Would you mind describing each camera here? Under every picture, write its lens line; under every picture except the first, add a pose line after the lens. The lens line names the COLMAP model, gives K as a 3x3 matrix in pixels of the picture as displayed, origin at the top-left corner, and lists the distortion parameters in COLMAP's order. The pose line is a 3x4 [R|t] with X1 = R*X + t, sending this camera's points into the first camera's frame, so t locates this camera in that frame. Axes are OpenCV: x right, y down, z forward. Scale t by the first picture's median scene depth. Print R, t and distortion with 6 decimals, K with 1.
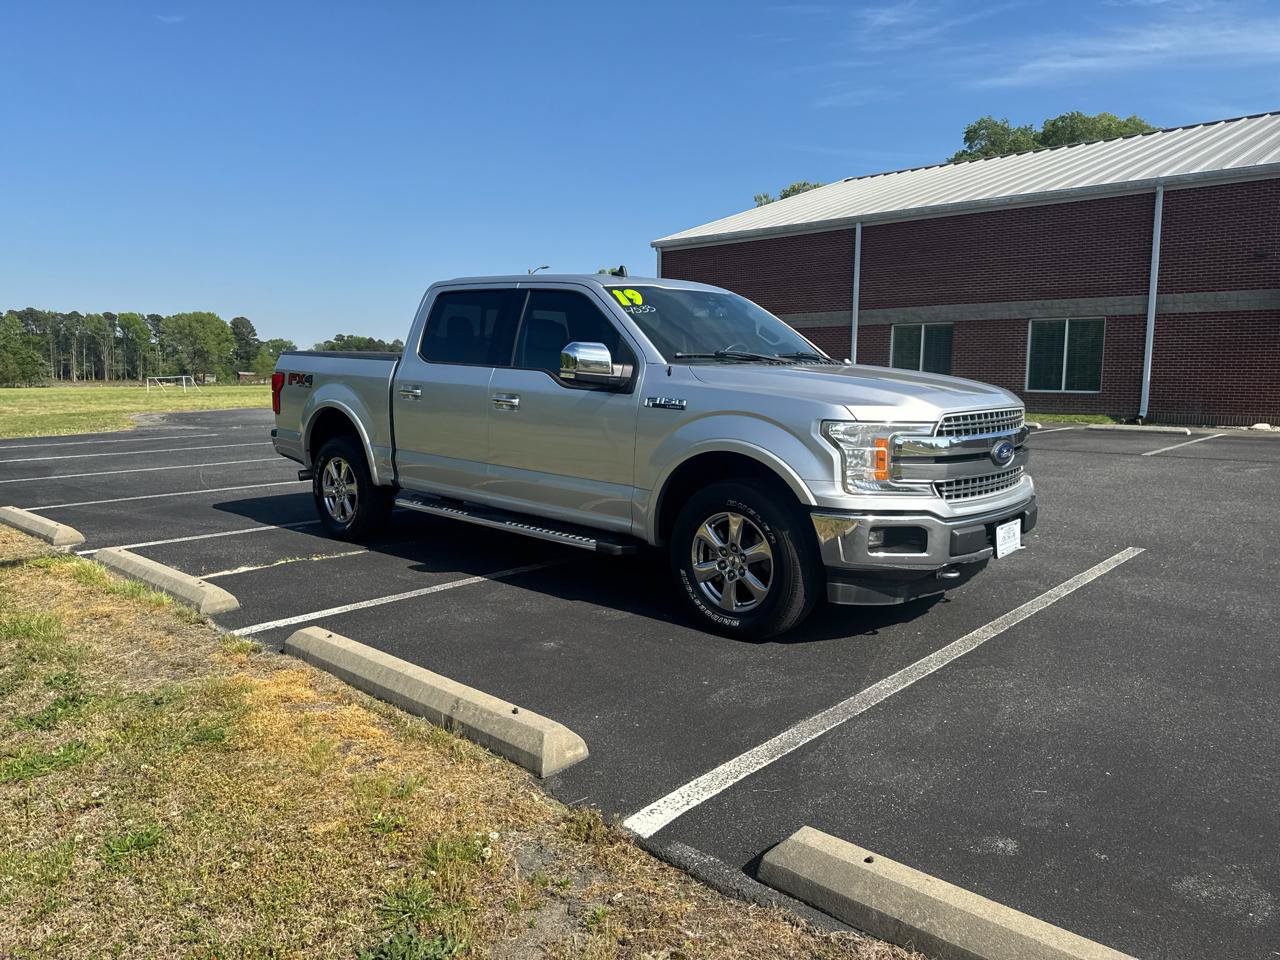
lens RADIAL K [[894.3, 0, 649.1], [0, 894.3, 483.8], [0, 0, 1]] dist [0.092601, -0.135719]
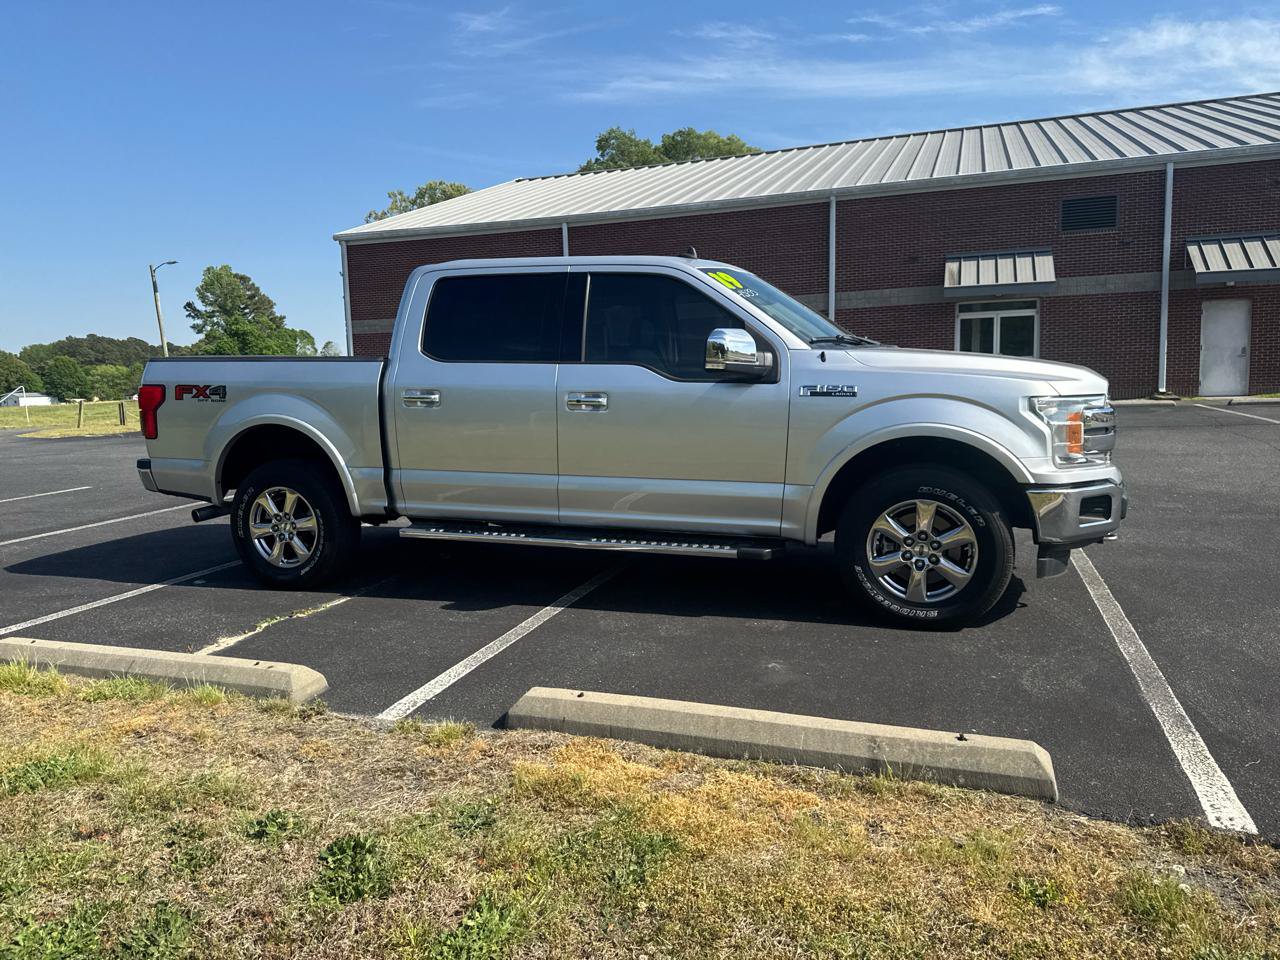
lens RADIAL K [[896.6, 0, 646.9], [0, 896.6, 486.7], [0, 0, 1]] dist [0.085503, -0.120208]
pose [[0.919865, -0.086487, 0.382582, -0.493655], [0.086595, 0.996099, 0.016974, -0.021288], [-0.382557, 0.017516, 0.923766, 0.195597]]
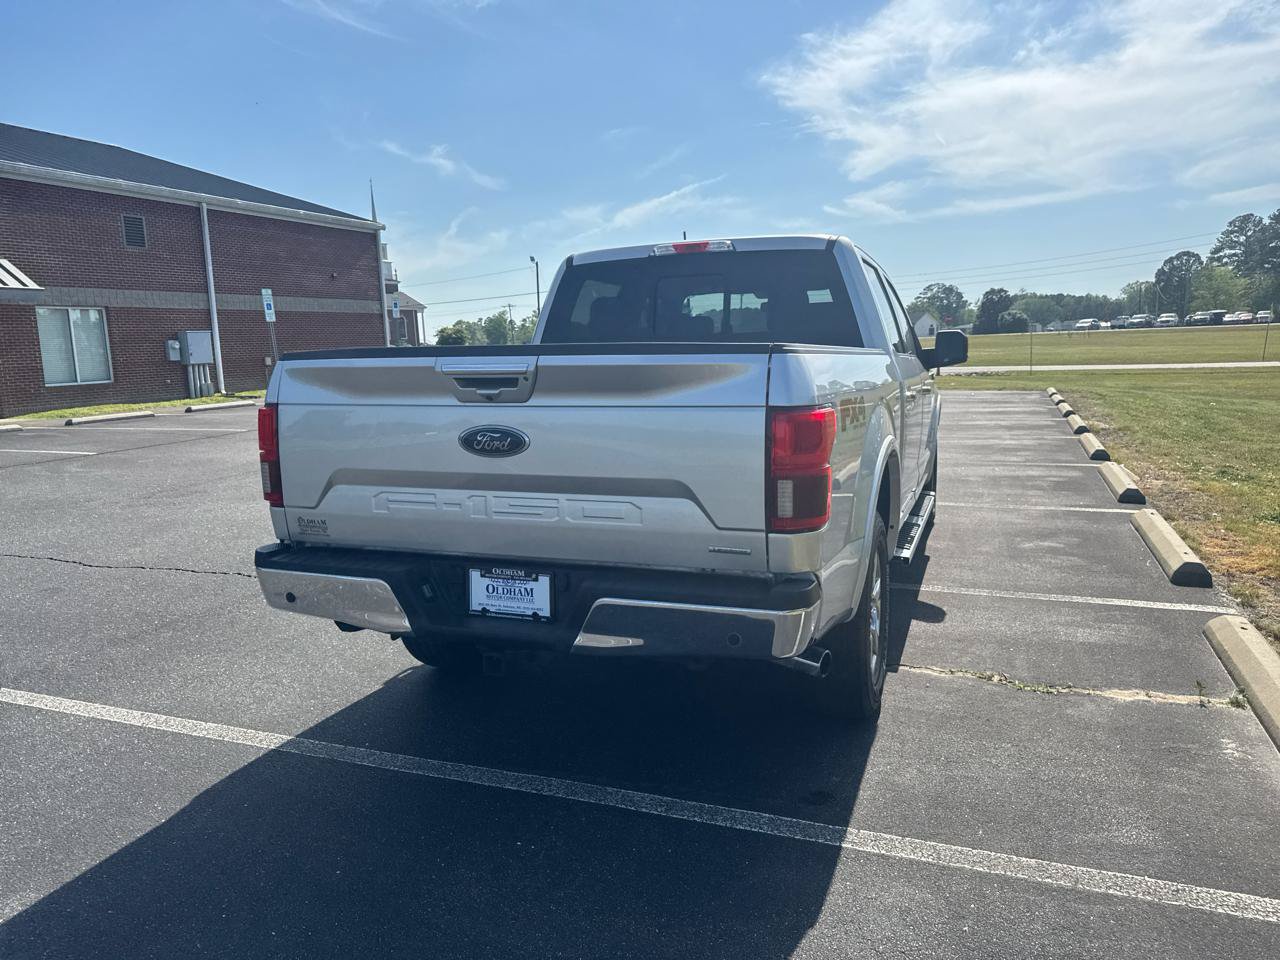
lens RADIAL K [[897.2, 0, 651.2], [0, 897.2, 473.6], [0, 0, 1]] dist [0.073814, -0.096117]
pose [[-0.361513, -0.130589, 0.923176, -1.068927], [0.144293, 0.970377, 0.193771, -0.262571], [-0.921134, 0.203259, -0.331961, 1.785743]]
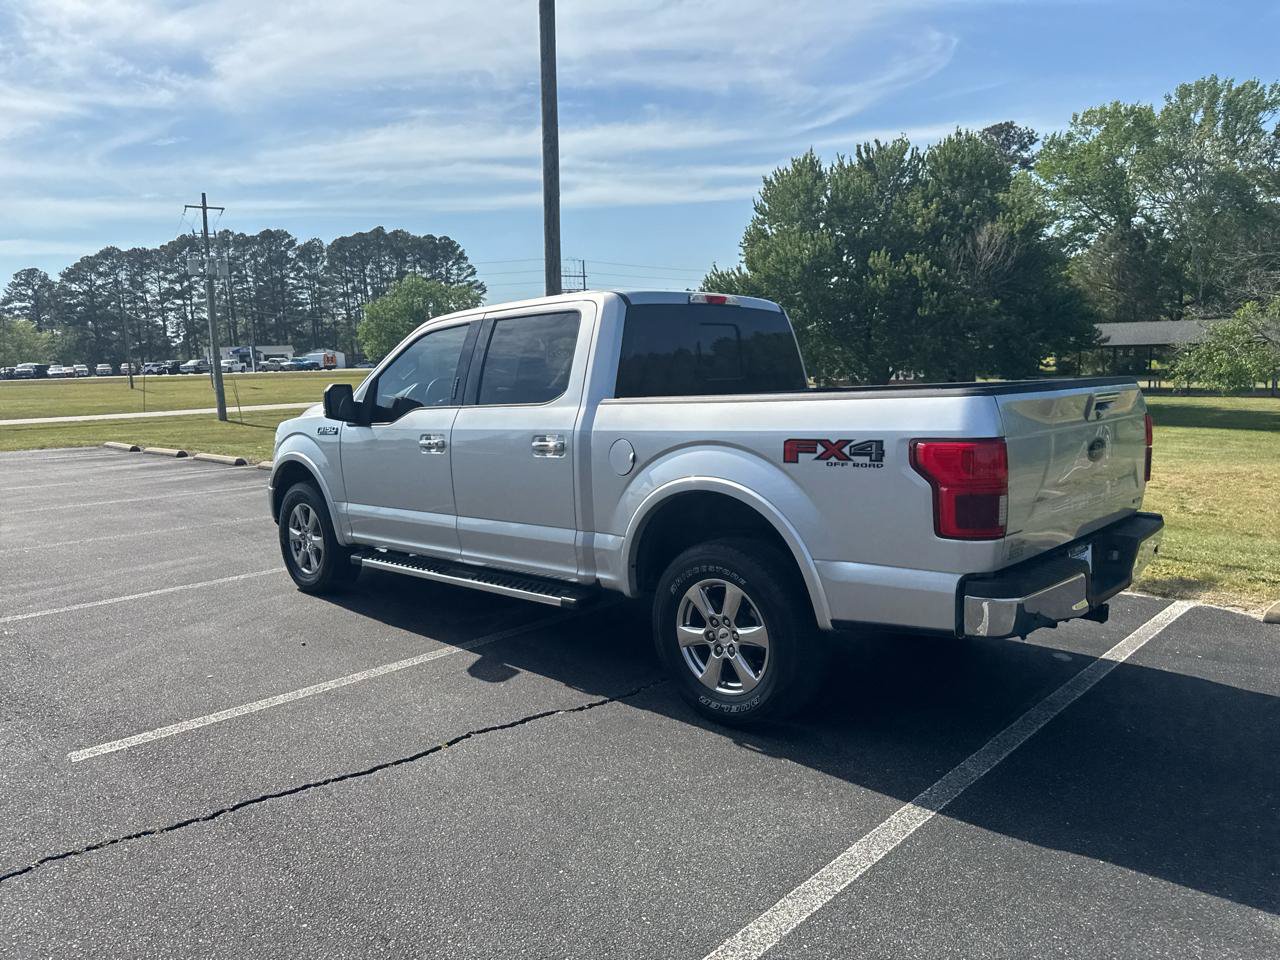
lens RADIAL K [[897.2, 0, 651.2], [0, 897.2, 473.6], [0, 0, 1]] dist [0.073814, -0.096117]
pose [[-0.999666, 0.013107, 0.022286, -0.180219], [0.018183, 0.969195, 0.245623, -0.360221], [-0.018380, 0.245946, -0.969109, 2.424162]]
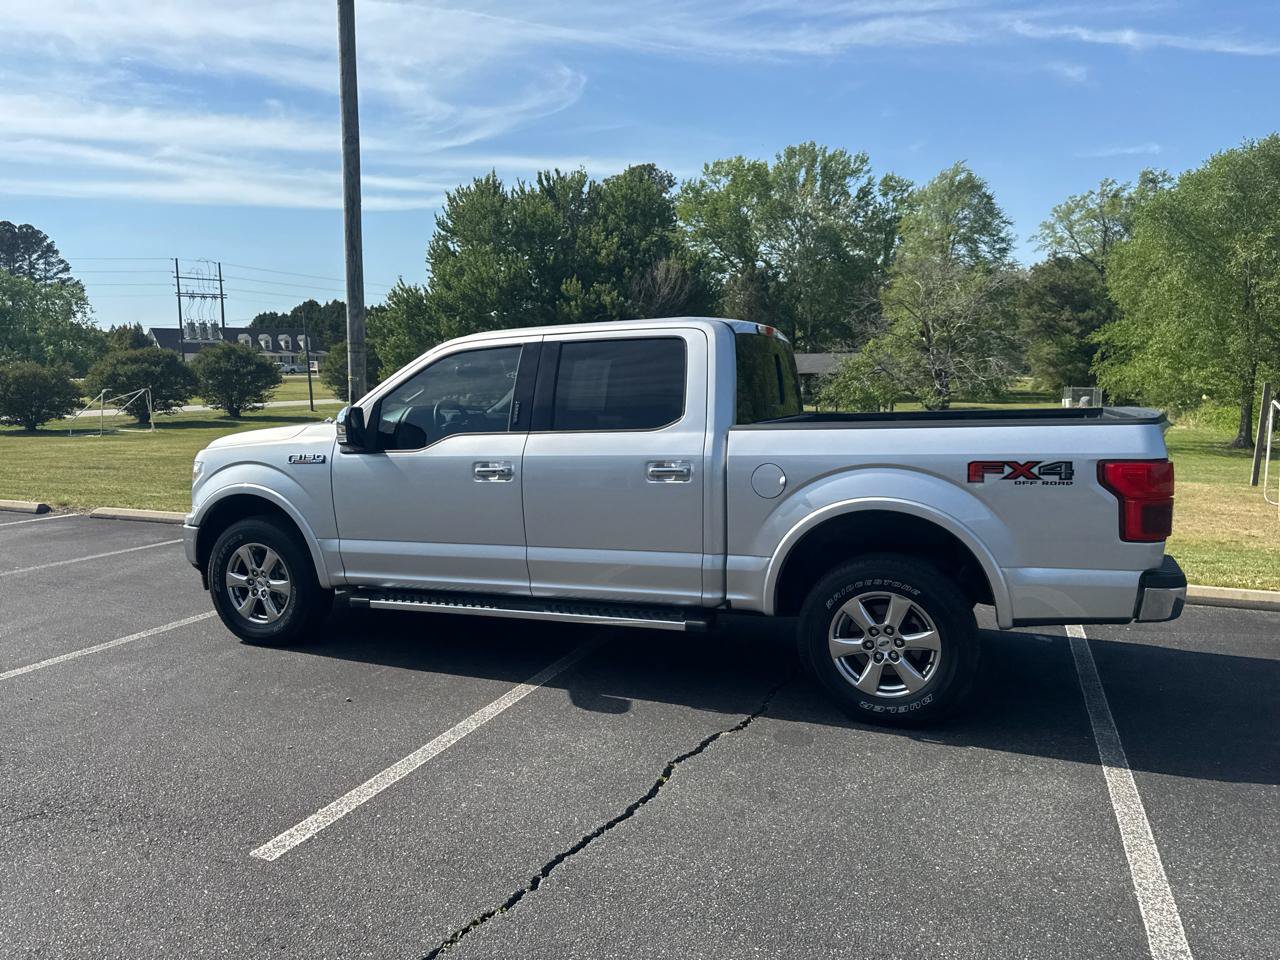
lens RADIAL K [[896.6, 0, 646.9], [0, 896.6, 486.7], [0, 0, 1]] dist [0.085503, -0.120208]
pose [[-0.936183, 0.038263, -0.349424, 0.278519], [-0.047343, 0.971276, 0.233200, -0.362237], [0.348310, 0.234861, -0.907480, 2.361353]]
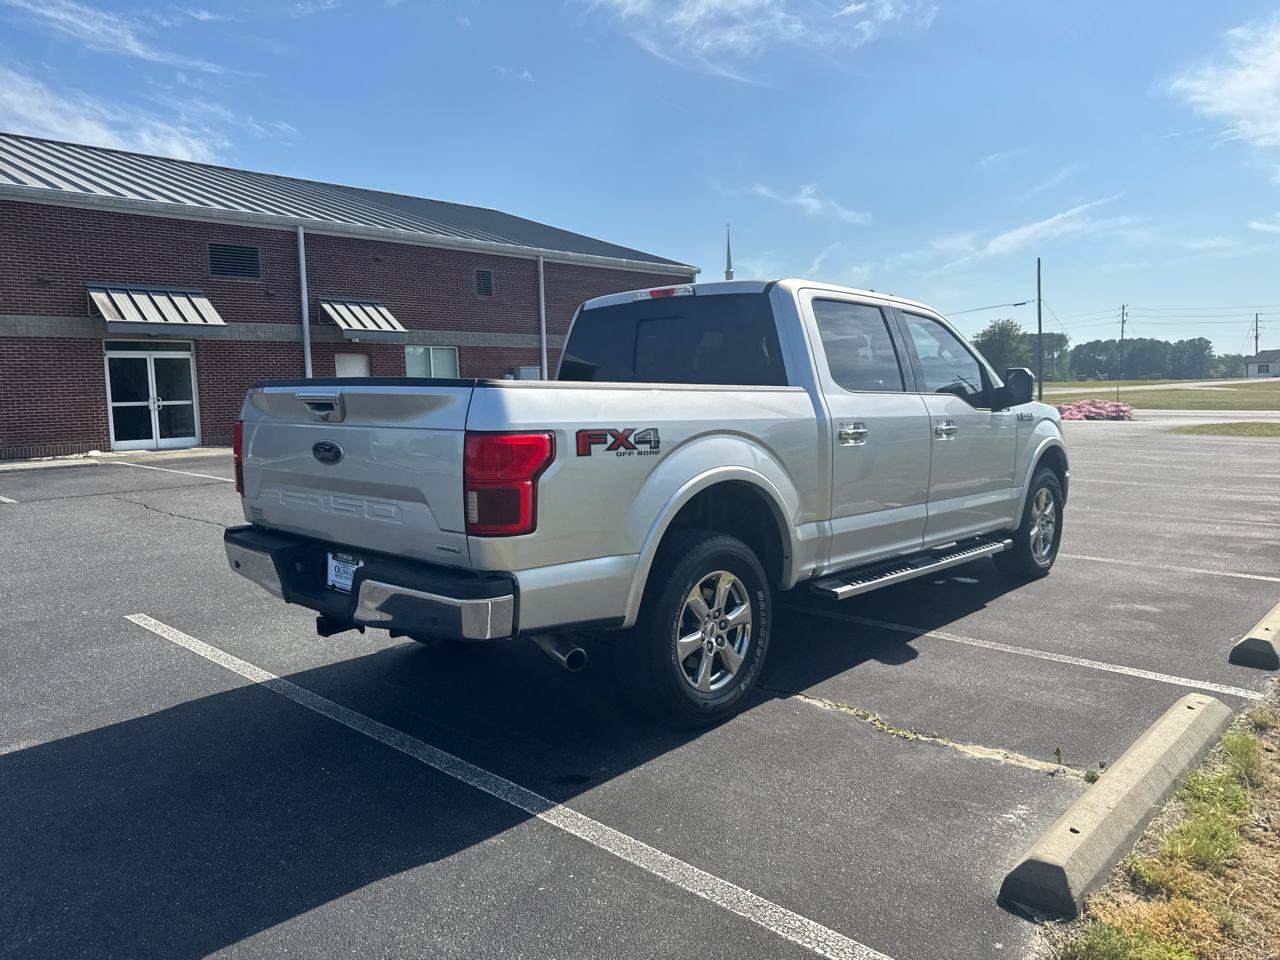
lens RADIAL K [[894.3, 0, 649.1], [0, 894.3, 483.8], [0, 0, 1]] dist [0.092601, -0.135719]
pose [[0.016381, -0.115483, 0.993174, -1.226026], [0.145339, 0.983033, 0.111907, -0.207724], [-0.989246, 0.142513, 0.032887, 1.420442]]
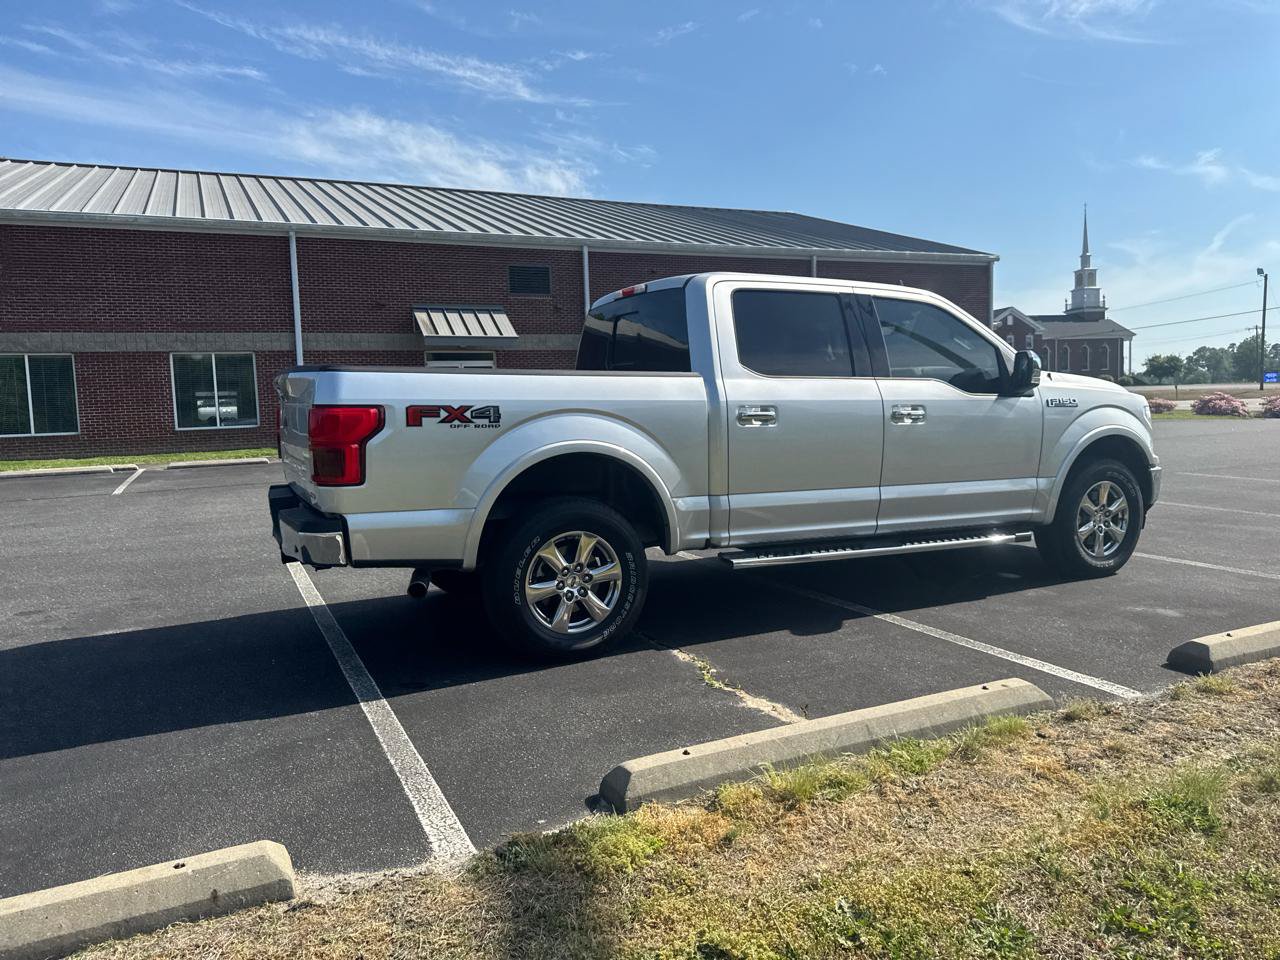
lens RADIAL K [[896.6, 0, 646.9], [0, 896.6, 486.7], [0, 0, 1]] dist [0.085503, -0.120208]
pose [[0.376116, -0.110088, 0.920009, -1.259958], [0.149081, 0.987171, 0.057178, -0.124420], [-0.914501, 0.115650, 0.387703, 0.987784]]
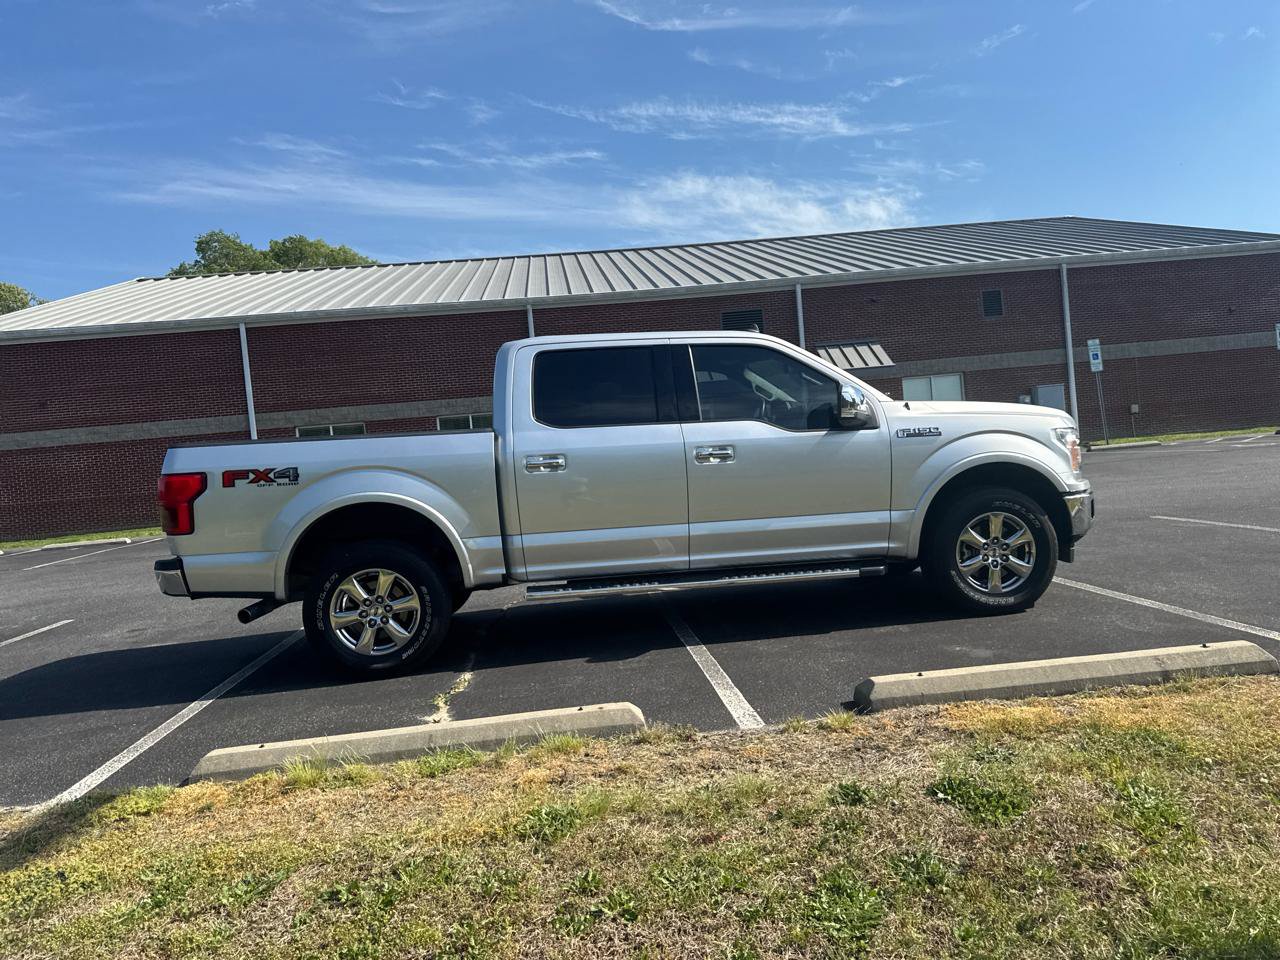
lens RADIAL K [[896.6, 0, 646.9], [0, 896.6, 486.7], [0, 0, 1]] dist [0.085503, -0.120208]
pose [[0.670936, -0.092827, 0.735682, -1.033841], [0.181101, 0.982602, -0.041180, -0.033877], [-0.719060, 0.160862, 0.676074, 0.439699]]
